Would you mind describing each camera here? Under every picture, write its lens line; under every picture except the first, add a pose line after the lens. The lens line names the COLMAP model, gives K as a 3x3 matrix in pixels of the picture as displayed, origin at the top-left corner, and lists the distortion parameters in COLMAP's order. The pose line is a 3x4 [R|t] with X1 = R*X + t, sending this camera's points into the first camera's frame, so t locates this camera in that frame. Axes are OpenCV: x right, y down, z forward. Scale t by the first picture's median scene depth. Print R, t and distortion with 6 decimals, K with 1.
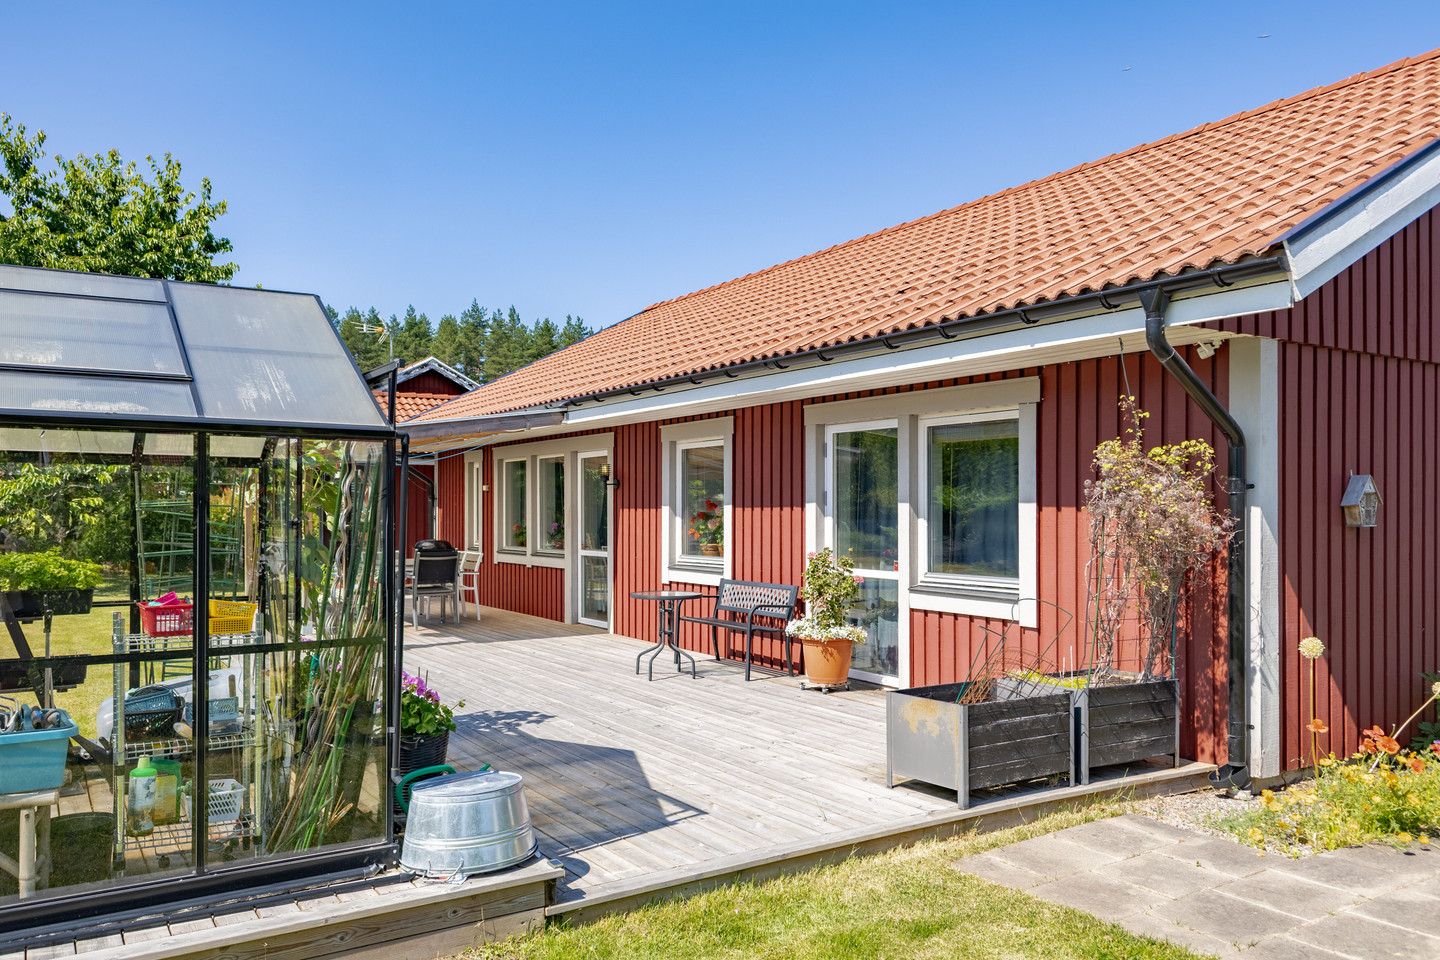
lens RADIAL K [[1031.7, 0, 716.4], [0, 1031.7, 506.4], [0, 0, 1]] dist [0.010898, -0.024626]
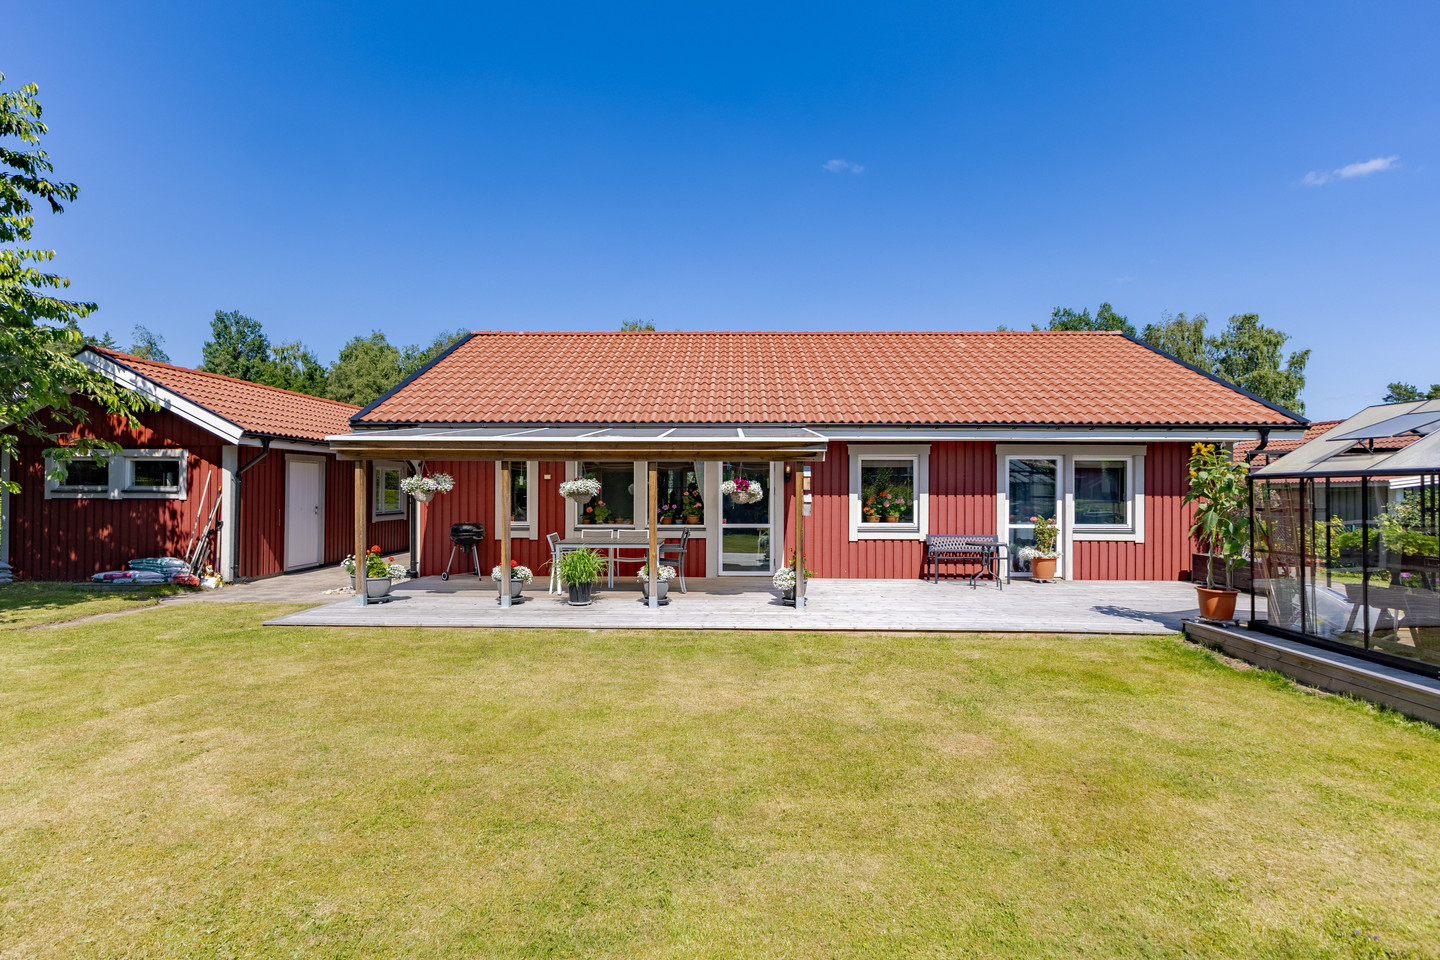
lens RADIAL K [[670.9, 0, 721.5], [0, 670.9, 495.4], [0, 0, 1]] dist [-0.000735, 0.000144]
pose [[0.562399, 0.002085, 0.826863, -2.053796], [-0.006571, 0.999977, 0.001948, 0.004192], [-0.826840, -0.006529, 0.562399, 1.132894]]
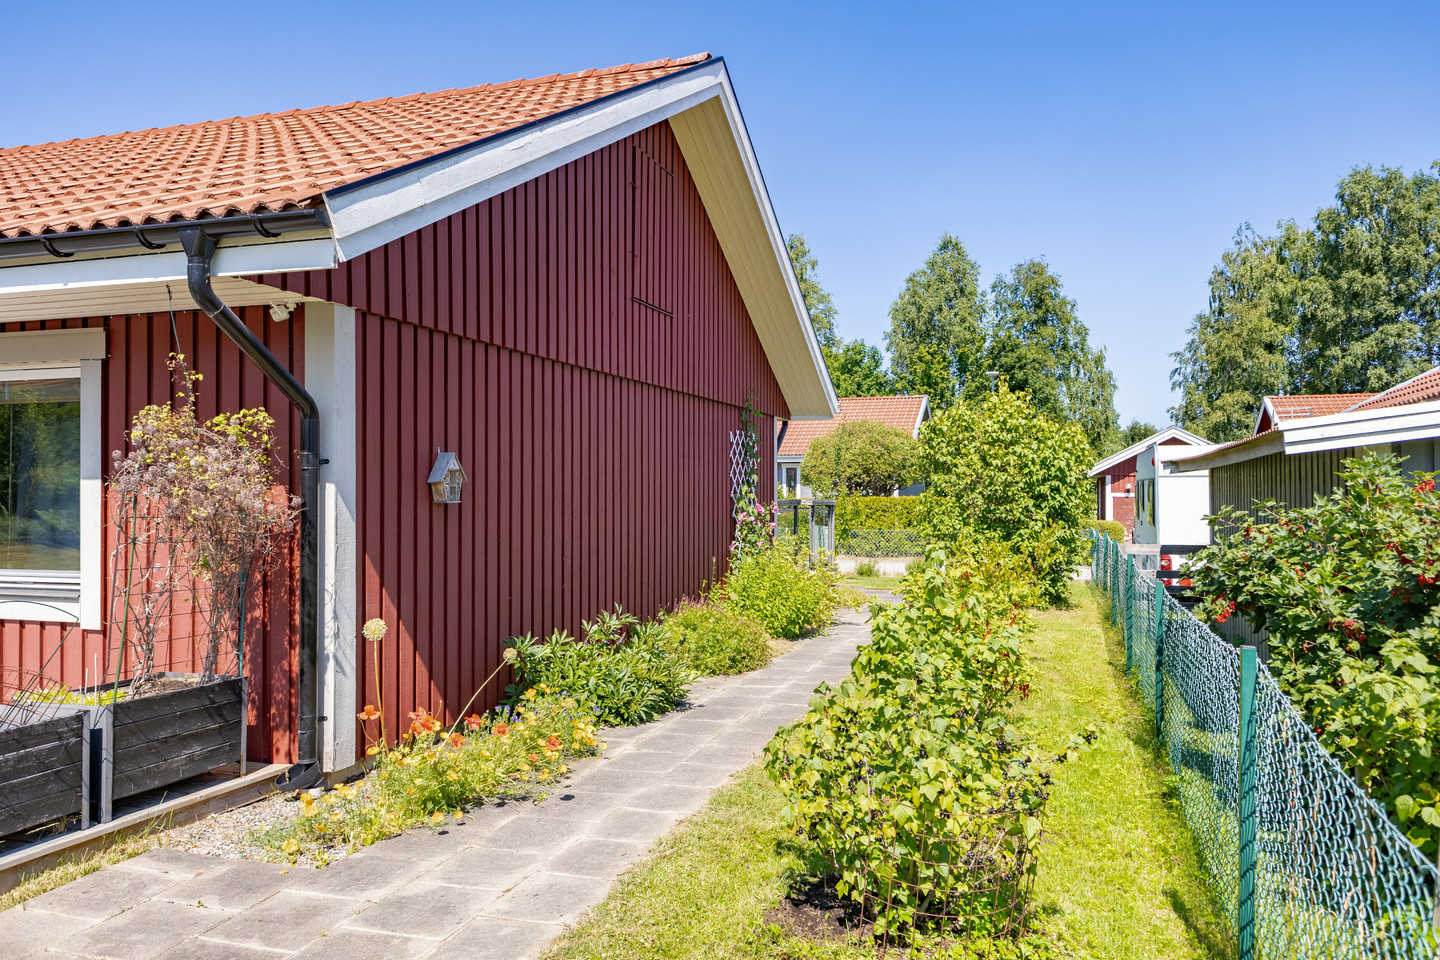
lens RADIAL K [[1009.3, 0, 720.0], [0, 1009.3, 480.0], [0, 0, 1]] dist [0.002602, -0.033018]
pose [[0.749948, 0.002368, 0.661493, 0.181207], [0.003324, 0.999967, -0.007348, 0.005321], [-0.661489, 0.007709, 0.749915, 0.075342]]
